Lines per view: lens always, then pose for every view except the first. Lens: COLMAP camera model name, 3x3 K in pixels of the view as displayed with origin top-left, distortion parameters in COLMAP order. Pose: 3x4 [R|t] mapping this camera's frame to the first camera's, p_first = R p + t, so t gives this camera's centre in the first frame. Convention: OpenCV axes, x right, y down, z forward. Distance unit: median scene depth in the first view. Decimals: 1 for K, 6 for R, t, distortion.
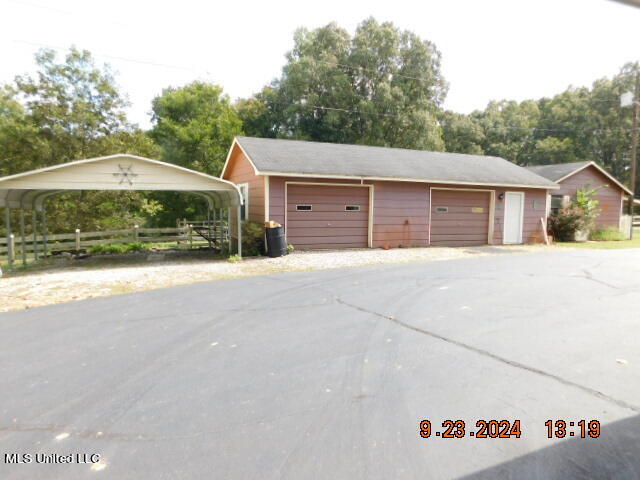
lens RADIAL K [[426.9, 0, 320.2], [0, 426.9, 264.7], [0, 0, 1]] dist [-0.114788, 0.090172]
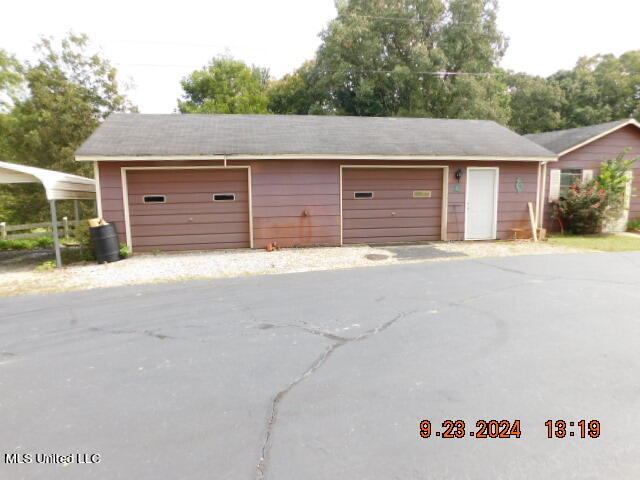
lens RADIAL K [[426.9, 0, 320.2], [0, 426.9, 264.7], [0, 0, 1]] dist [-0.114788, 0.090172]
pose [[0.979369, 0.015041, -0.201521, 0.332556], [-0.005287, 0.998792, 0.048851, -0.040868], [0.202013, -0.046777, 0.978265, 0.232696]]
